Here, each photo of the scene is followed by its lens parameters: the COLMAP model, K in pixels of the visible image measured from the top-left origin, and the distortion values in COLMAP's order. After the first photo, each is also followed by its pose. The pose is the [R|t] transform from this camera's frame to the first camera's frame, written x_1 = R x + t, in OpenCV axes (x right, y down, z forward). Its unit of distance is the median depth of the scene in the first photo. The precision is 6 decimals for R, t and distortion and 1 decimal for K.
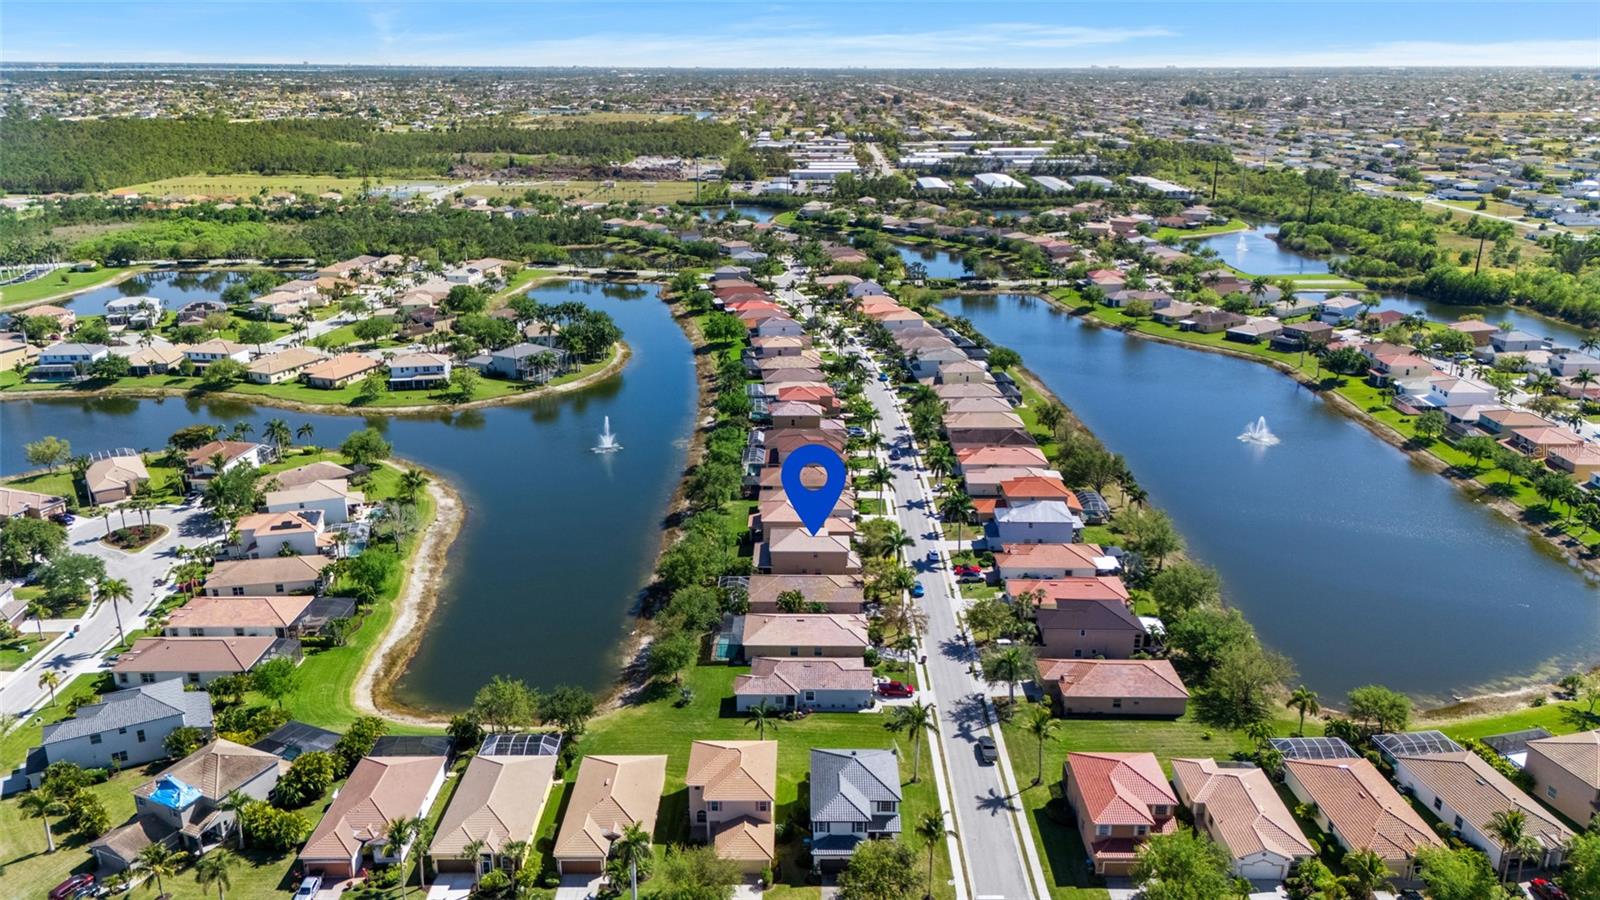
lens RADIAL K [[1170.1, 0, 800.0], [0, 1170.1, 450.0], [0, 0, 1]] dist [0.096774, -0.106341]
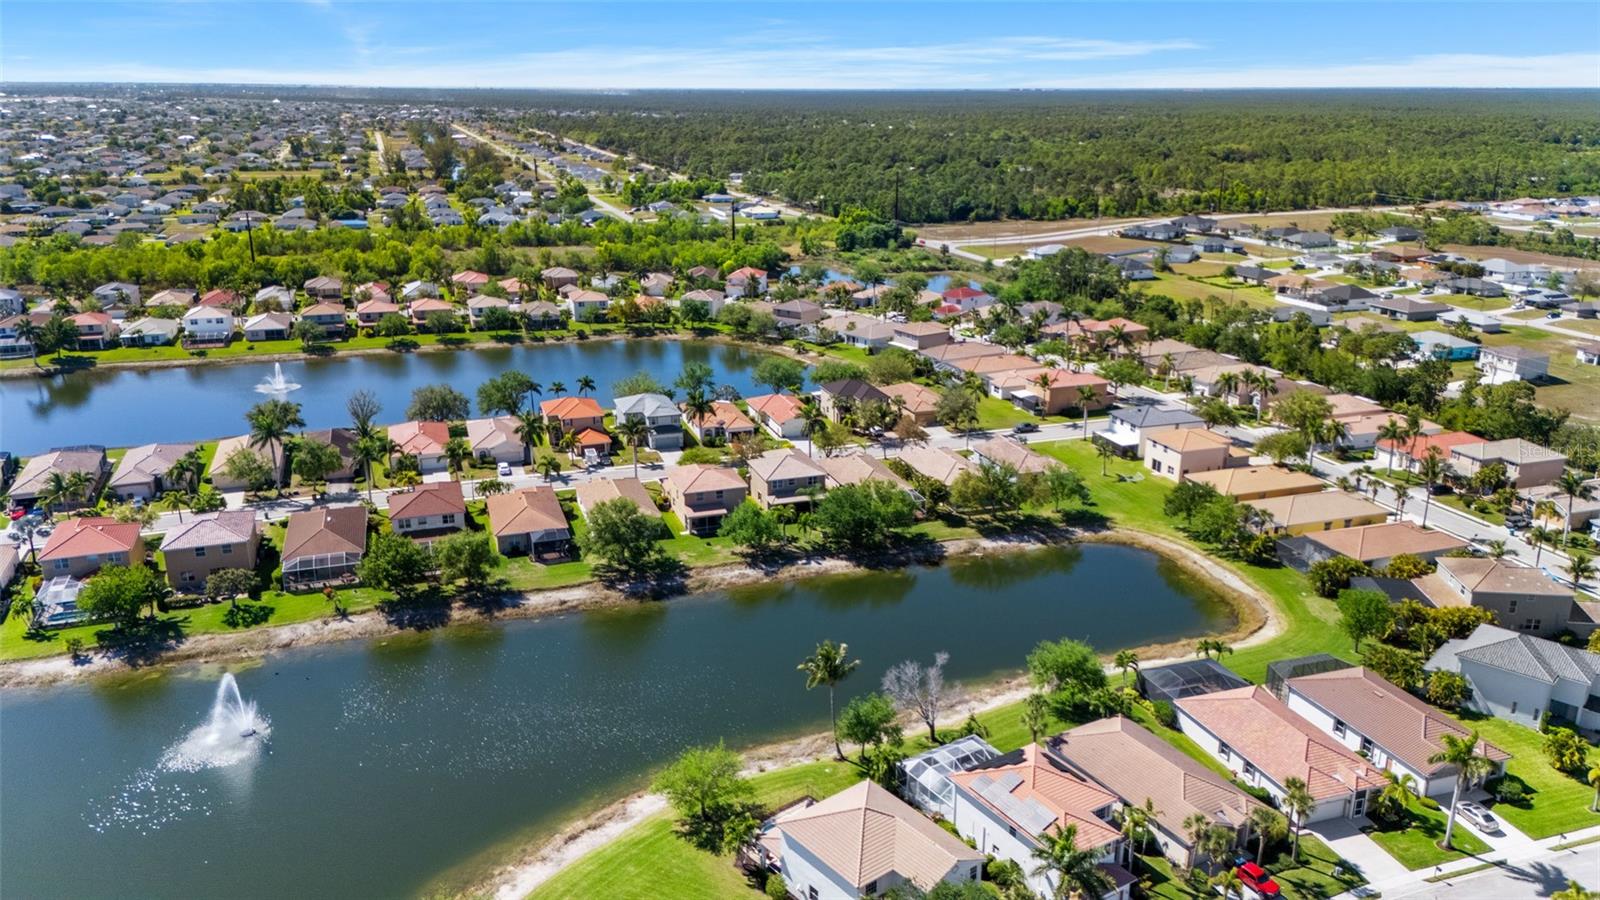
lens RADIAL K [[1170.1, 0, 800.0], [0, 1170.1, 450.0], [0, 0, 1]] dist [0.096774, -0.106341]
pose [[-0.315882, -0.284264, 0.905214, -0.982957], [0.305202, 0.872913, 0.380623, -0.328596], [-0.898371, 0.396505, -0.188980, 1.395795]]
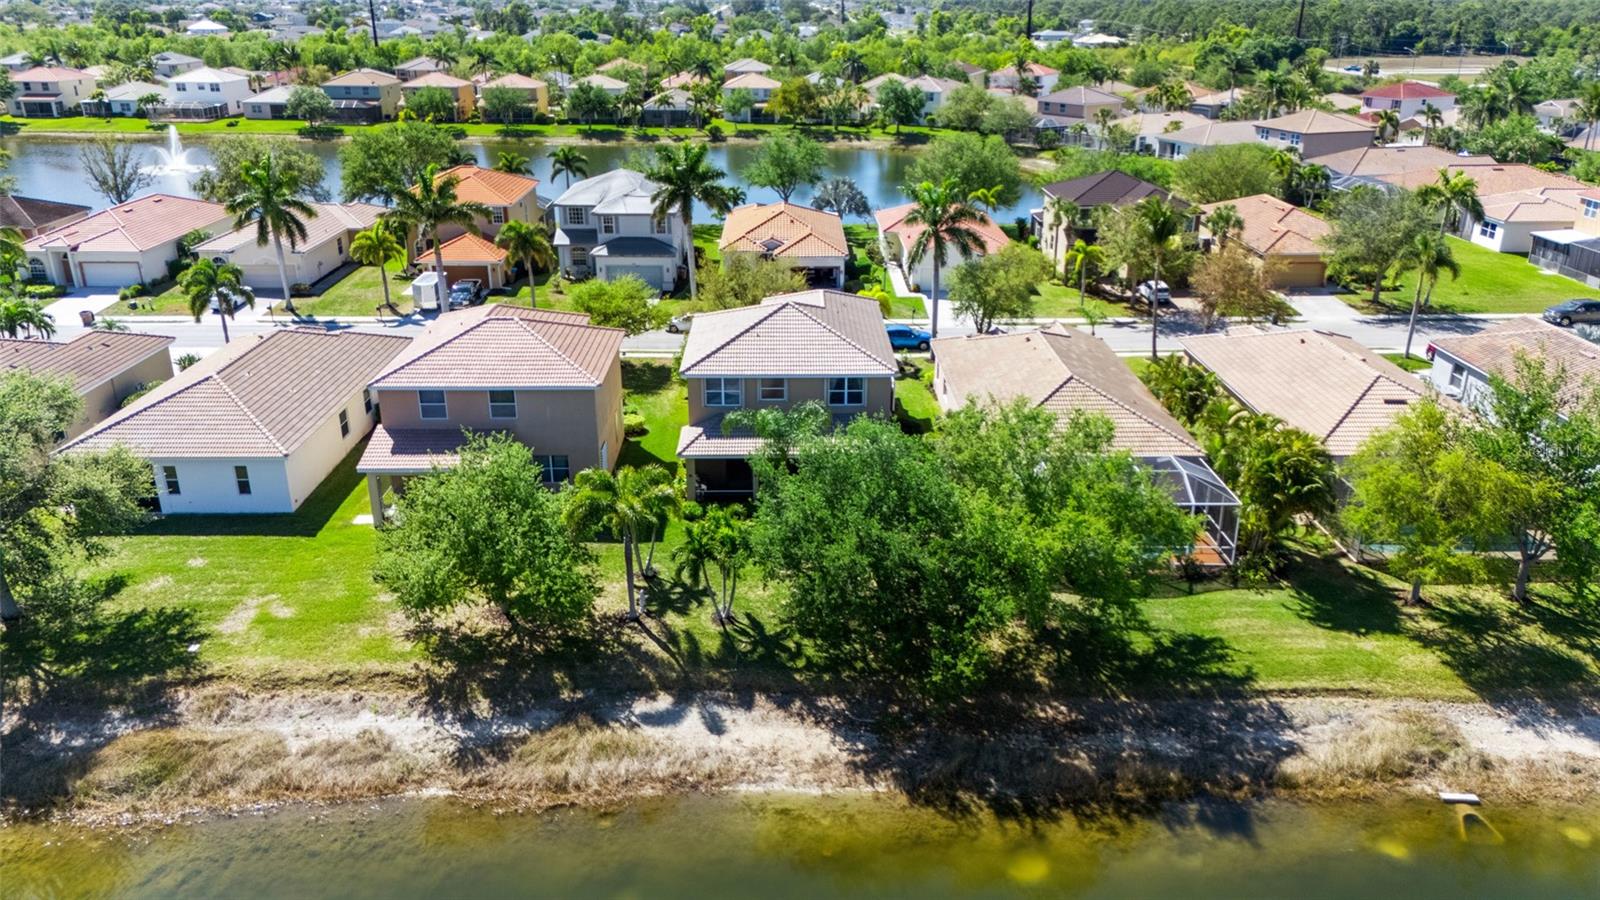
lens RADIAL K [[1170.1, 0, 800.0], [0, 1170.1, 450.0], [0, 0, 1]] dist [0.096774, -0.106341]
pose [[-0.012576, -0.367271, 0.930029, -0.336973], [0.322356, 0.878955, 0.351460, 0.000790], [-0.946535, 0.304220, 0.107338, 1.178823]]
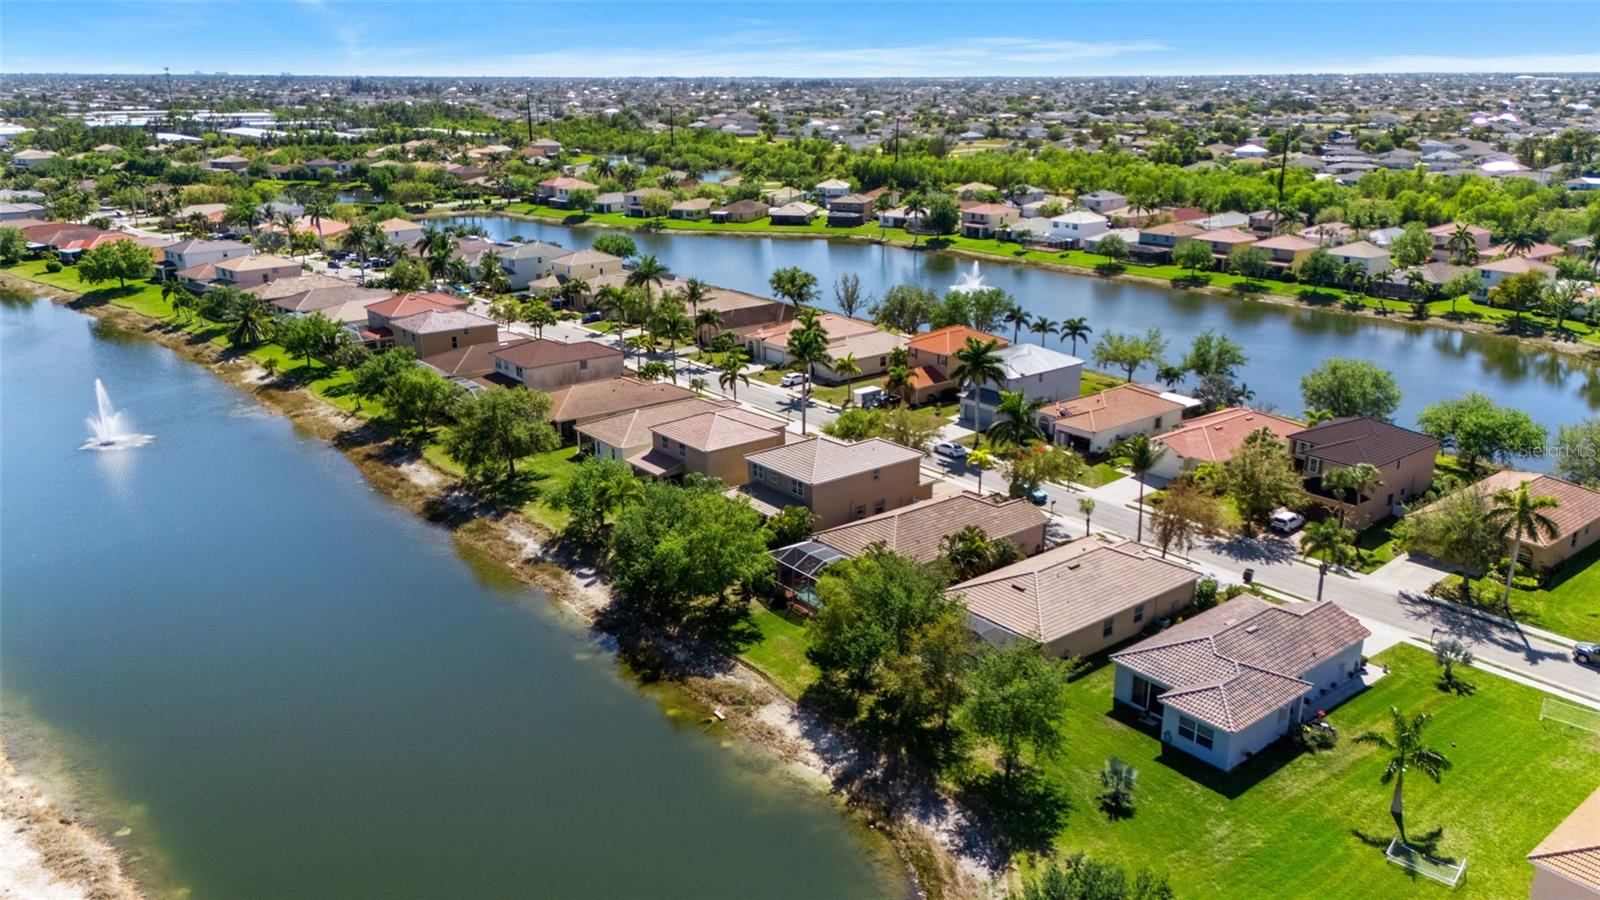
lens RADIAL K [[1170.1, 0, 800.0], [0, 1170.1, 450.0], [0, 0, 1]] dist [0.096774, -0.106341]
pose [[0.782039, -0.195667, 0.591718, -0.386450], [0.209038, 0.976790, 0.046729, 0.055859], [-0.587127, 0.087147, 0.804790, 0.708574]]
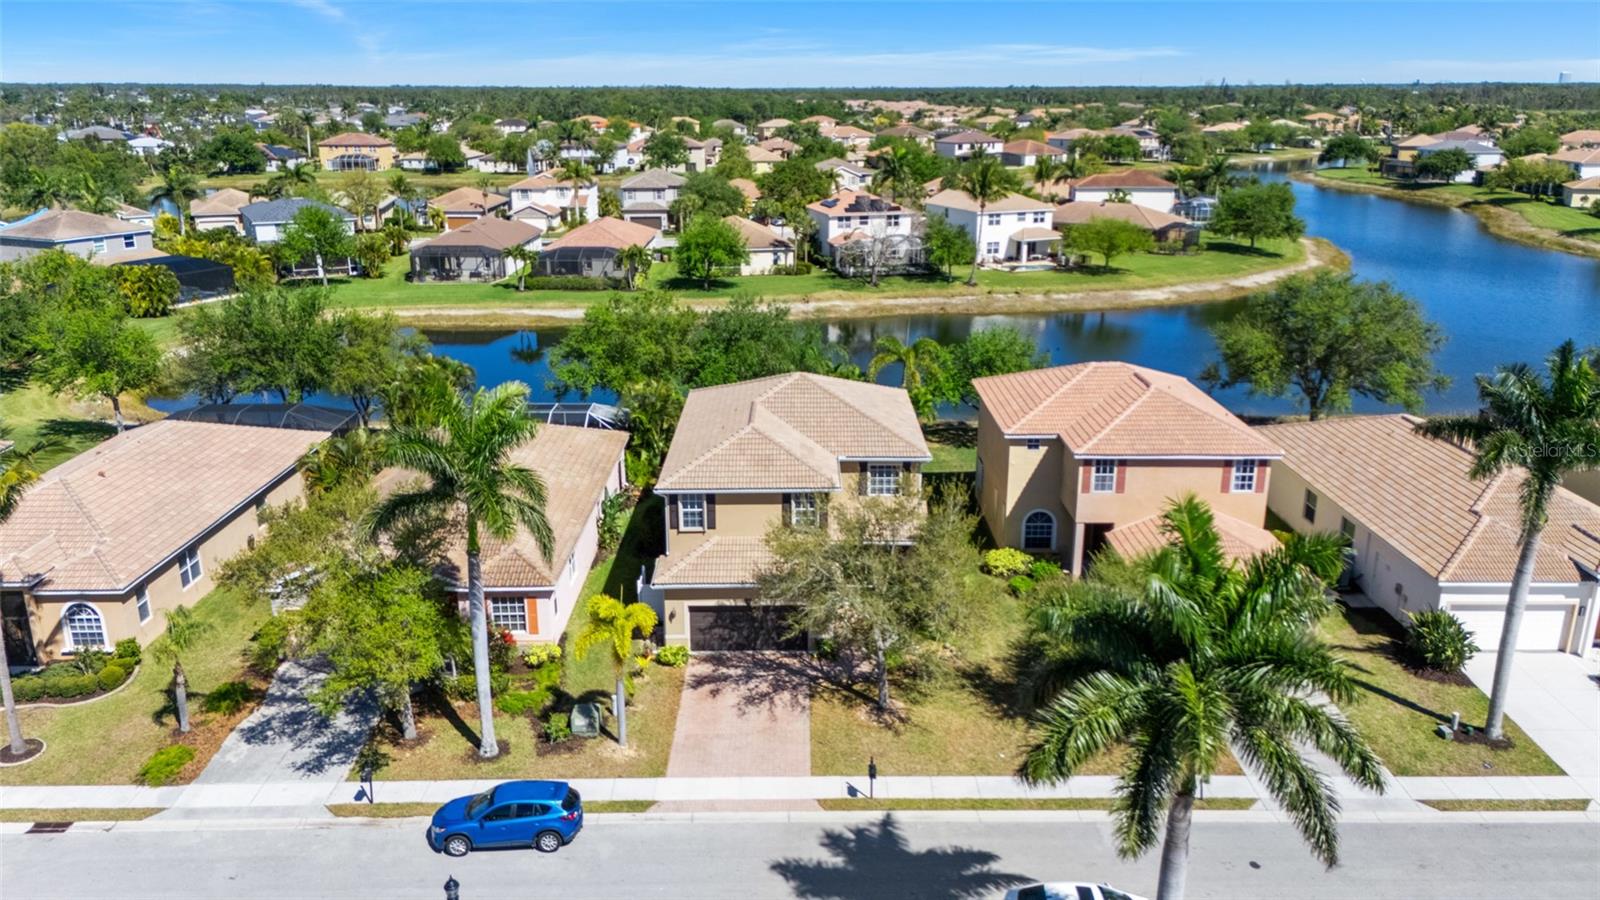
lens RADIAL K [[1170.1, 0, 800.0], [0, 1170.1, 450.0], [0, 0, 1]] dist [0.096774, -0.106341]
pose [[0.000171, 0.299639, -0.954053, 0.269641], [-0.324184, 0.902544, 0.283404, 0.017061], [0.945994, 0.309241, 0.097292, 1.183431]]
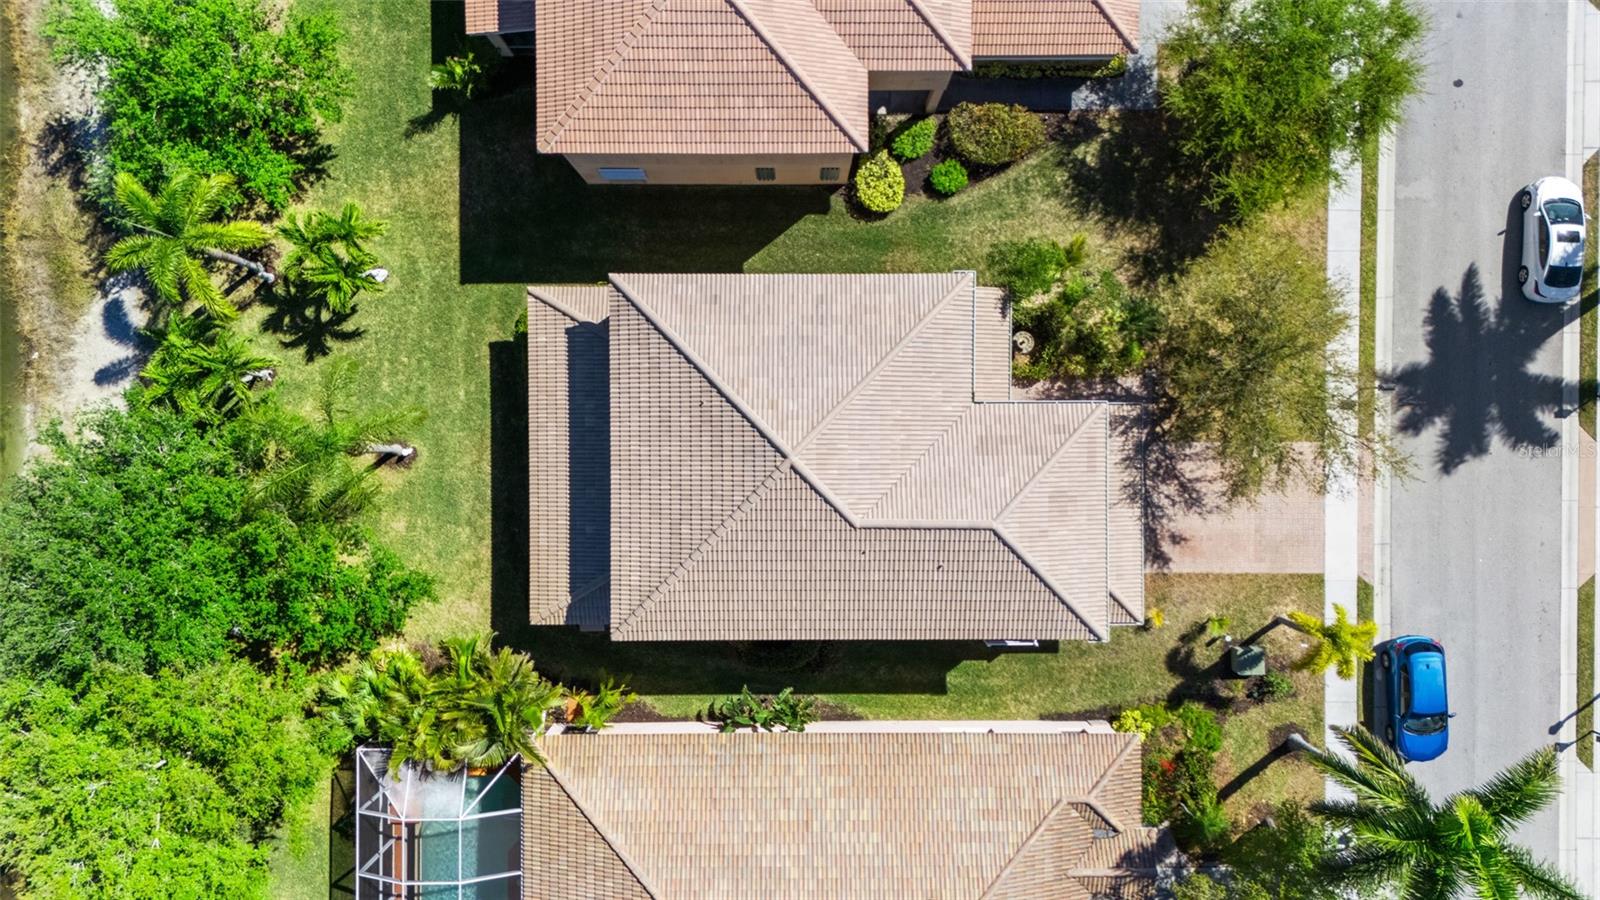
lens RADIAL K [[1170.1, 0, 800.0], [0, 1170.1, 450.0], [0, 0, 1]] dist [0.096774, -0.106341]
pose [[0.999995, -0.001320, 0.003011, -0.008259], [-0.002457, 0.308712, 0.951152, -0.088926], [-0.002185, -0.951155, 0.308707, 1.151497]]
